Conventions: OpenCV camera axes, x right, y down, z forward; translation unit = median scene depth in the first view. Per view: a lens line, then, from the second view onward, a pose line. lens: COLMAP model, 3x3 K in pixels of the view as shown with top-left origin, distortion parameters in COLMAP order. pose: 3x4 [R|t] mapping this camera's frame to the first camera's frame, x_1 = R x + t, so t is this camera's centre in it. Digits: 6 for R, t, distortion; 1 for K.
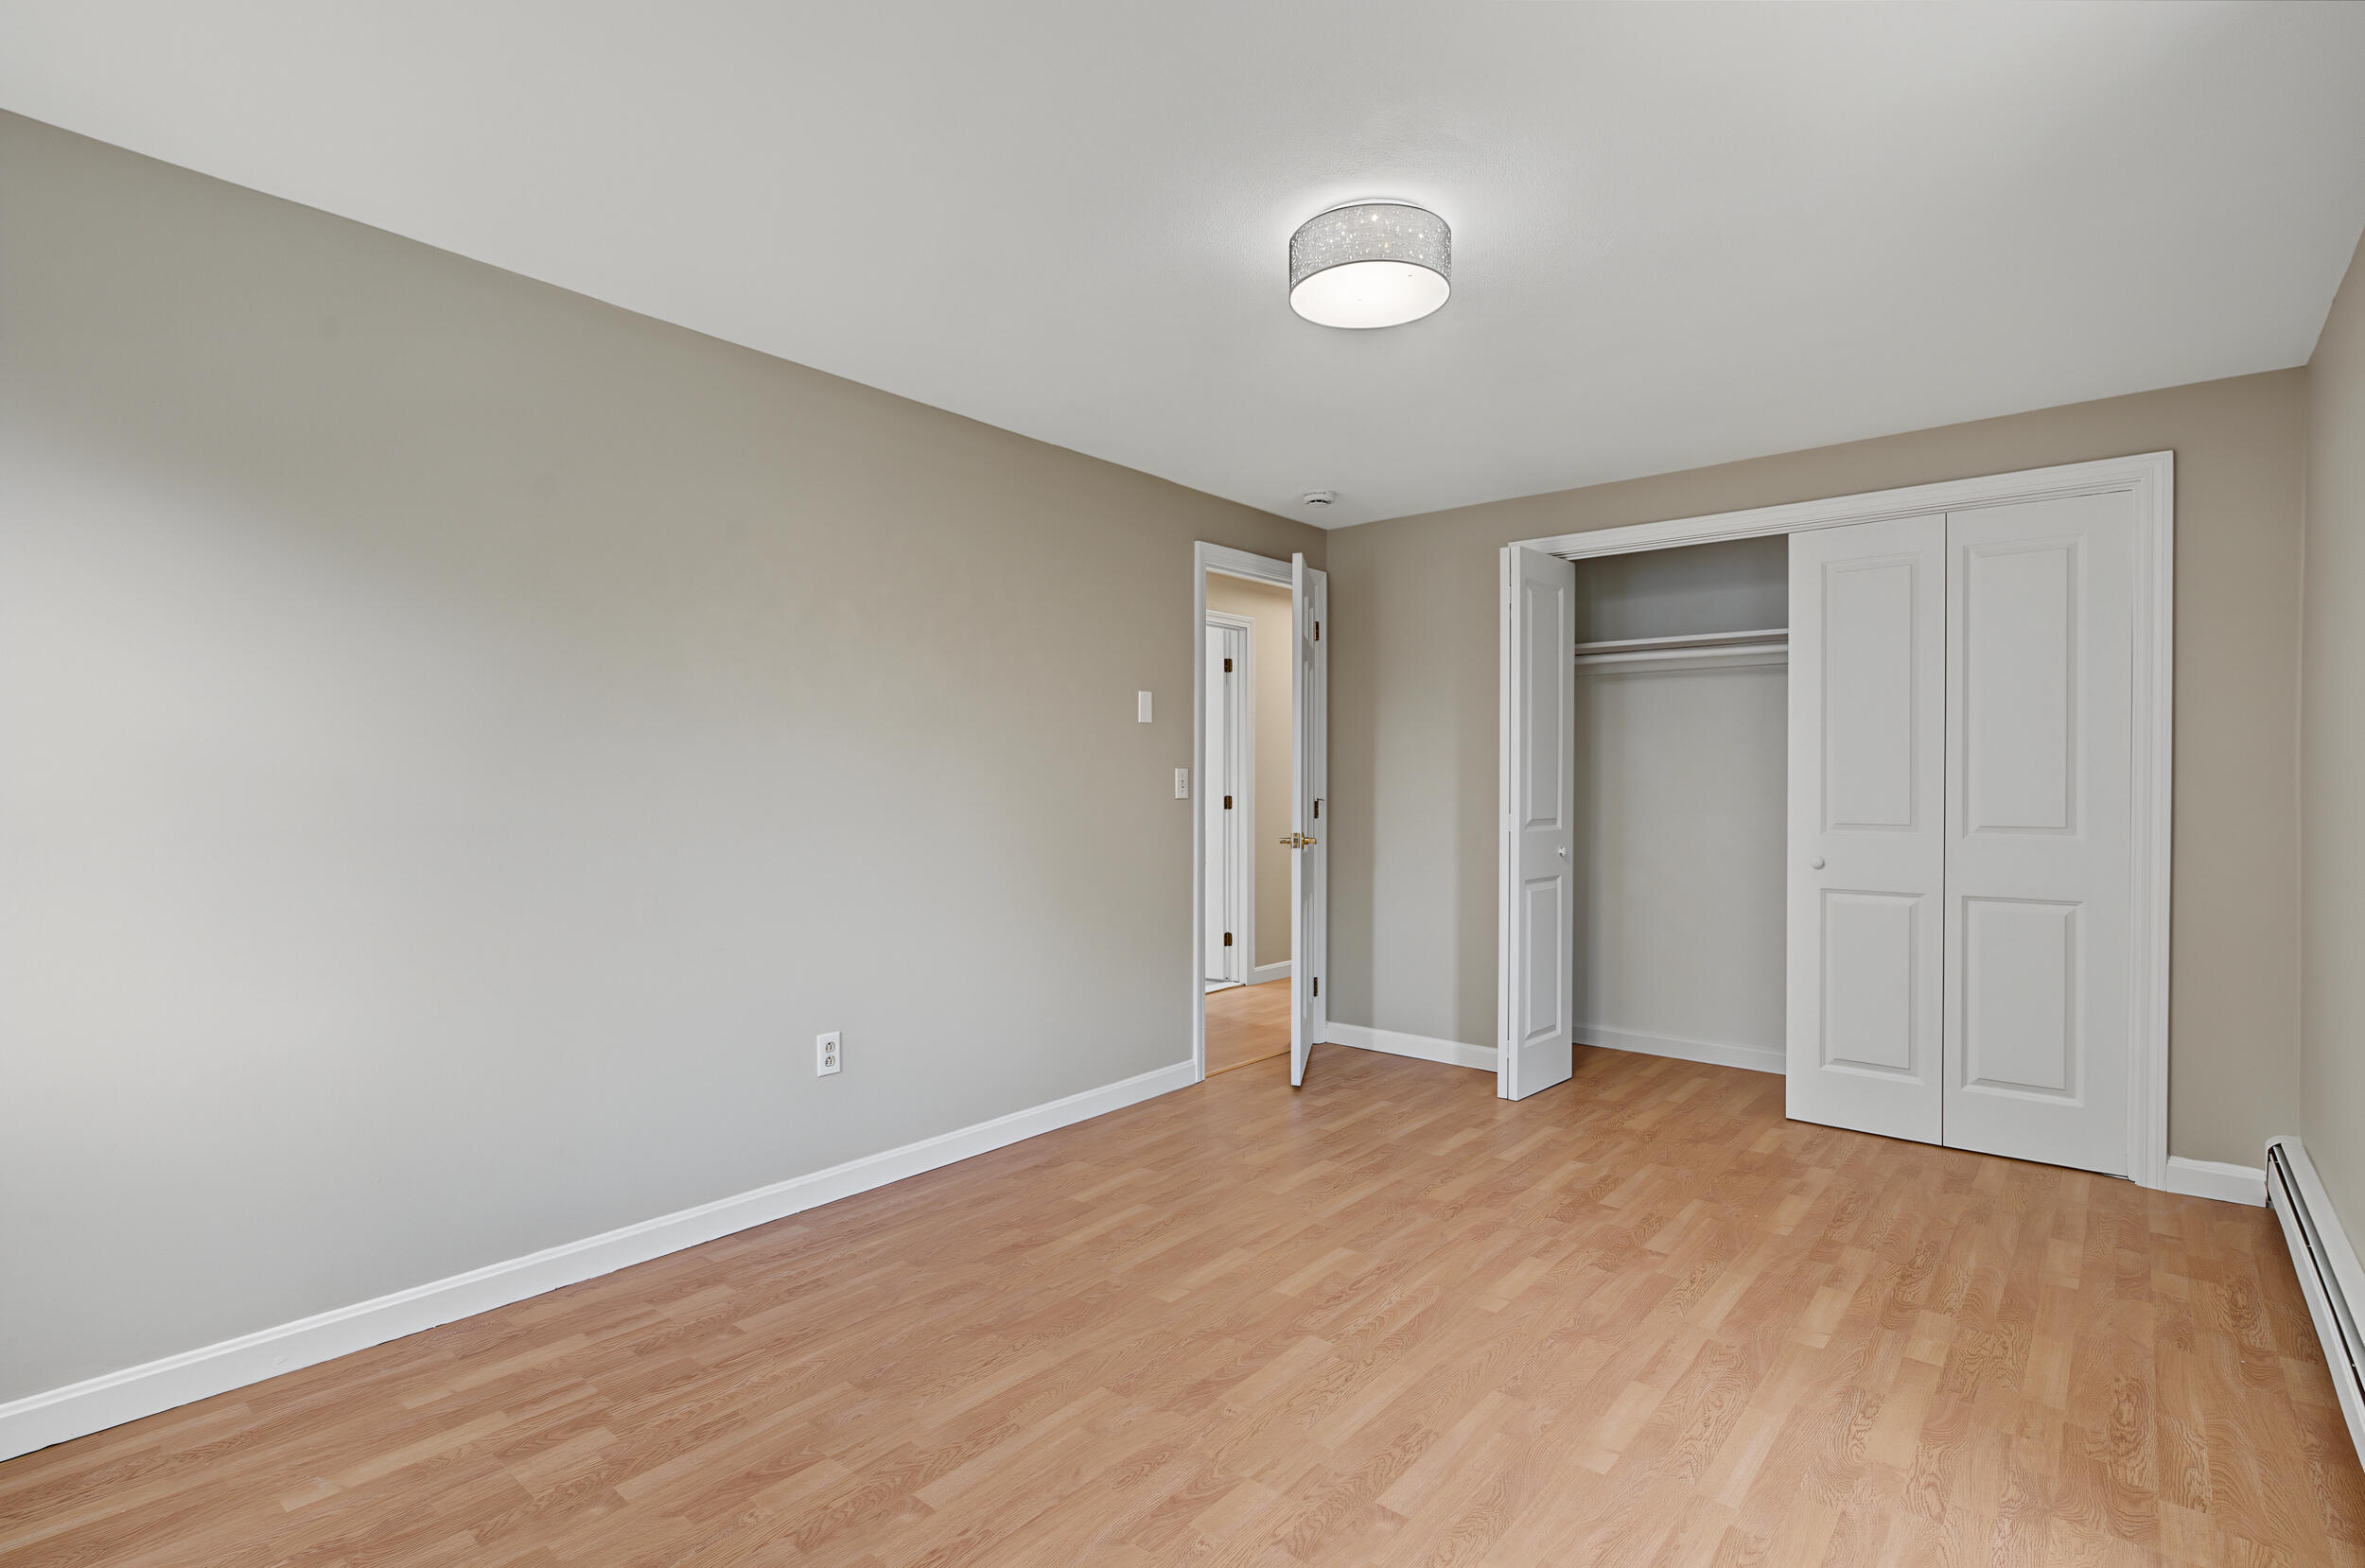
lens RADIAL K [[1144.9, 0, 1182.3], [0, 1144.9, 784.7], [0, 0, 1]] dist [0.000222, 0.000201]
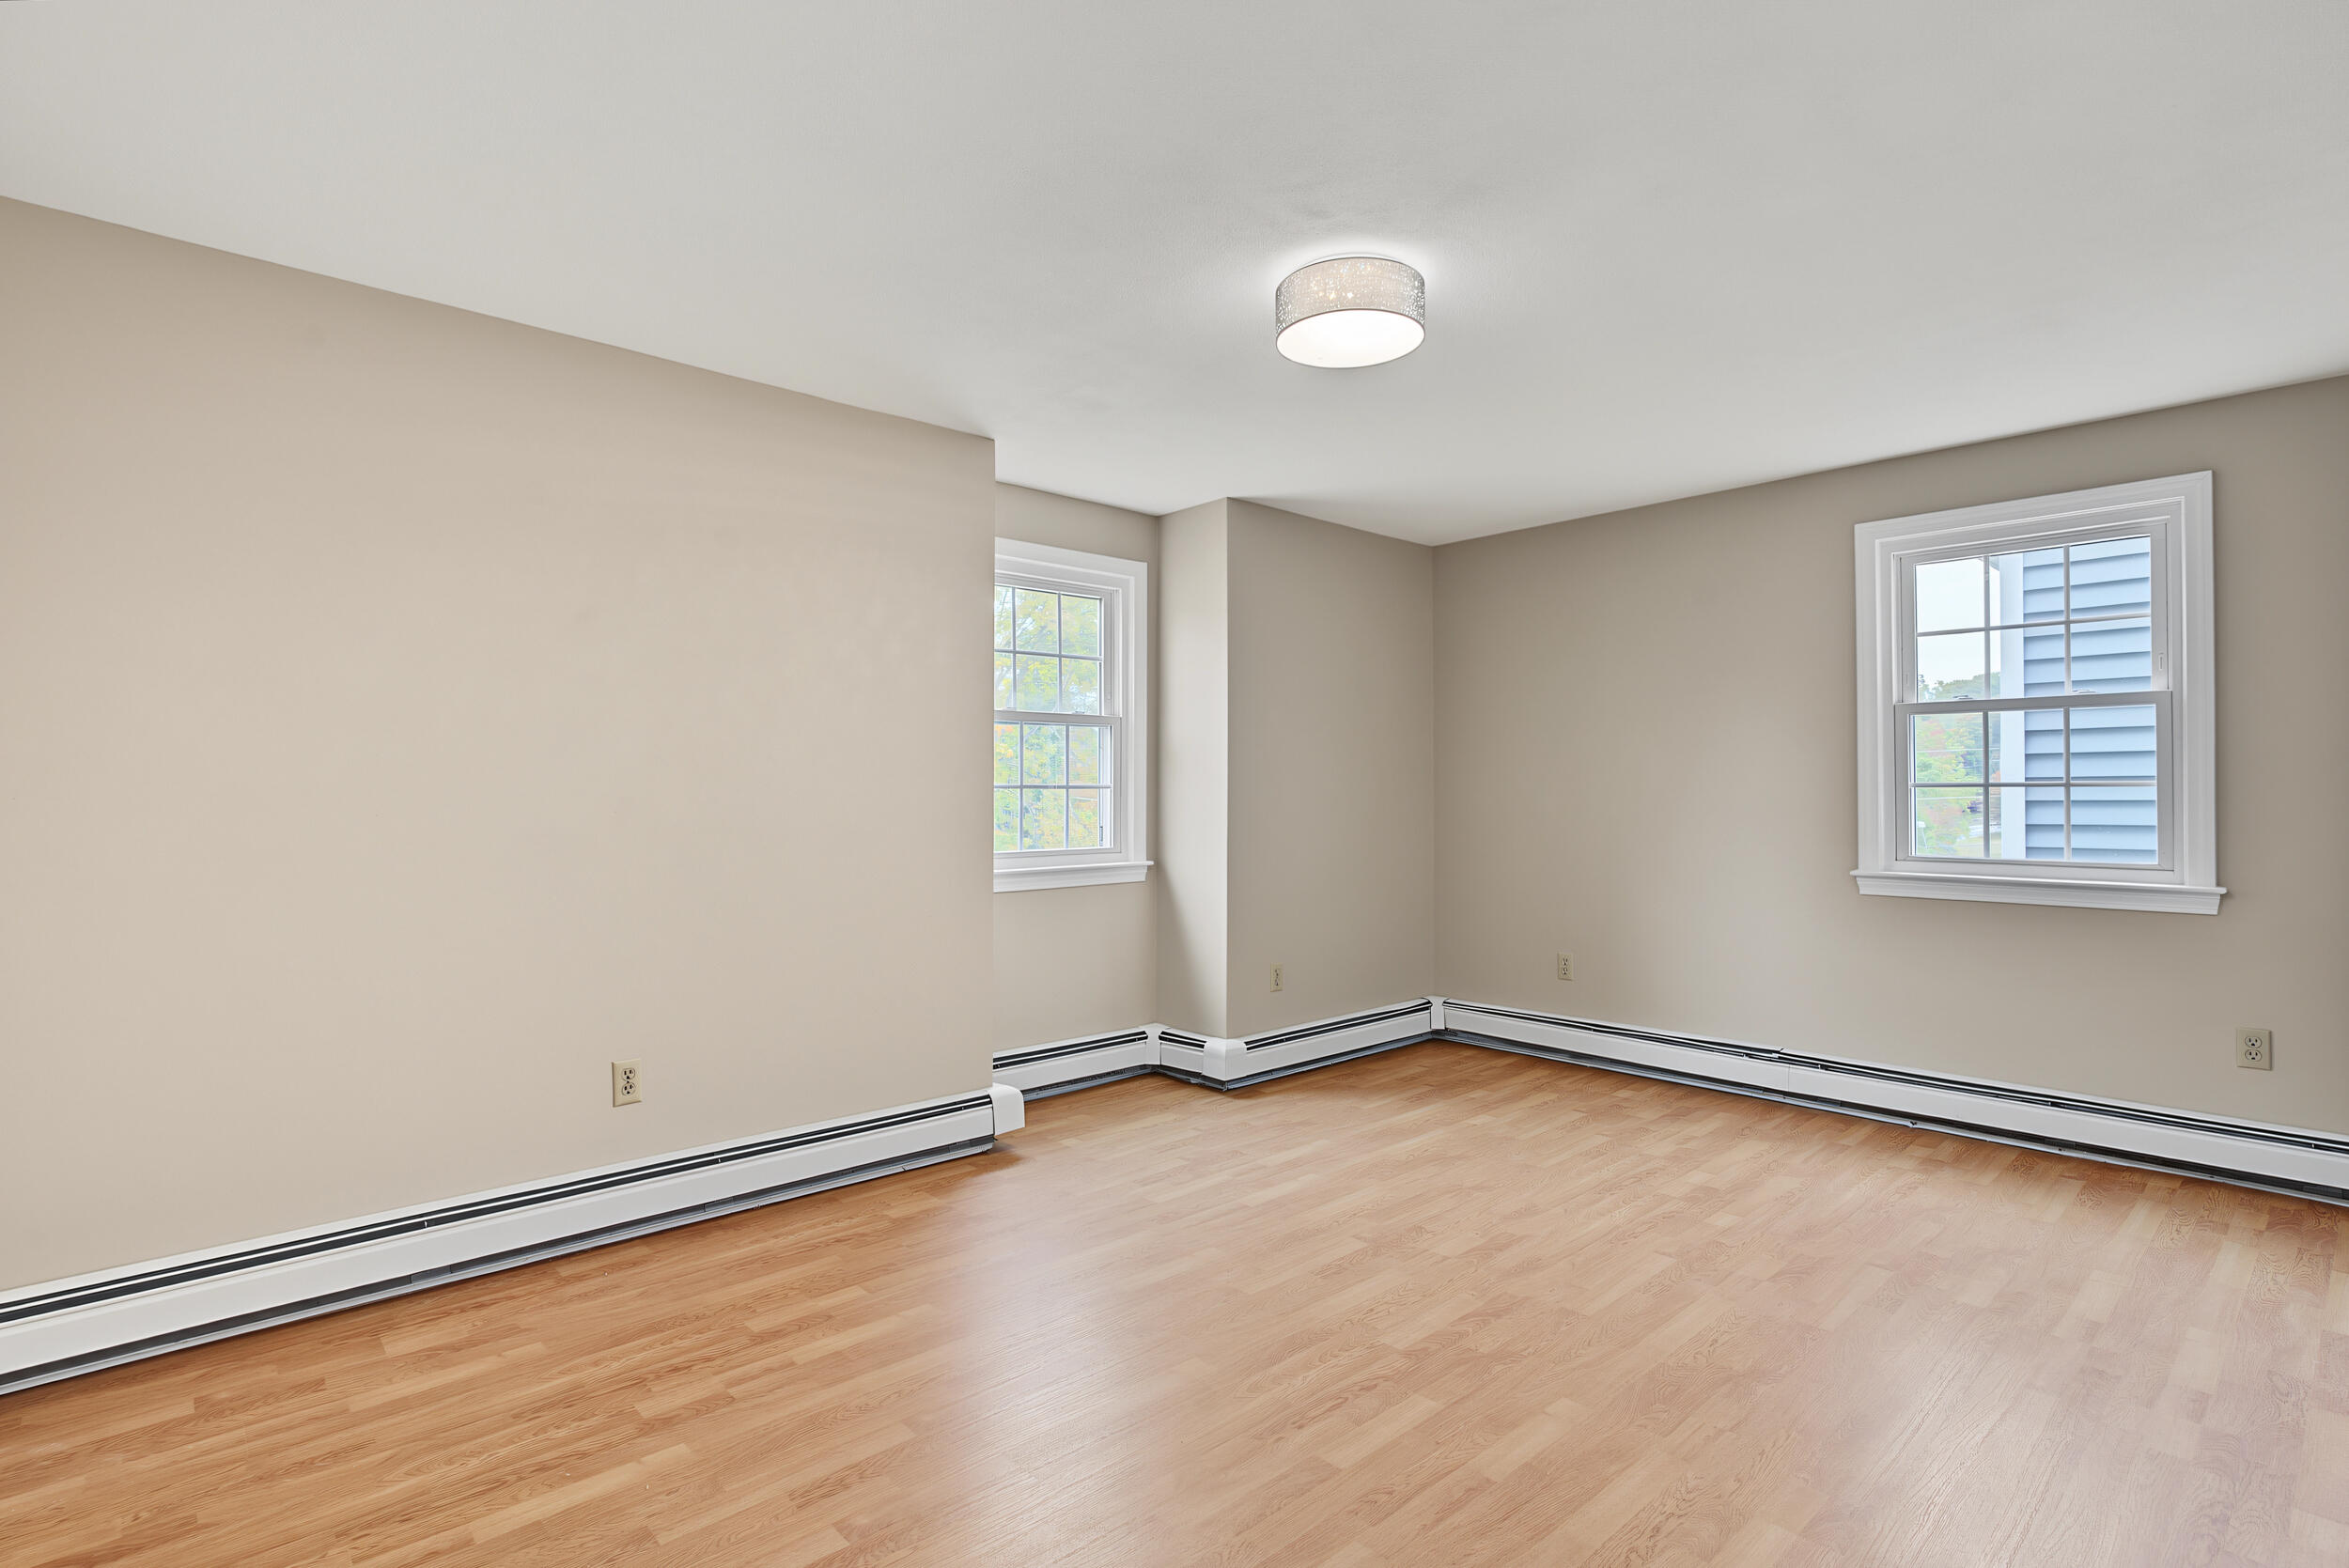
lens RADIAL K [[1137.2, 0, 1174.2], [0, 1137.2, 785.3], [0, 0, 1]] dist [0.000222, 0.000201]
pose [[-0.991296, -0.002496, 0.131630, 0.182267], [-0.003022, 0.999988, -0.003795, -0.001008], [-0.131619, -0.004160, -0.991292, 2.055679]]
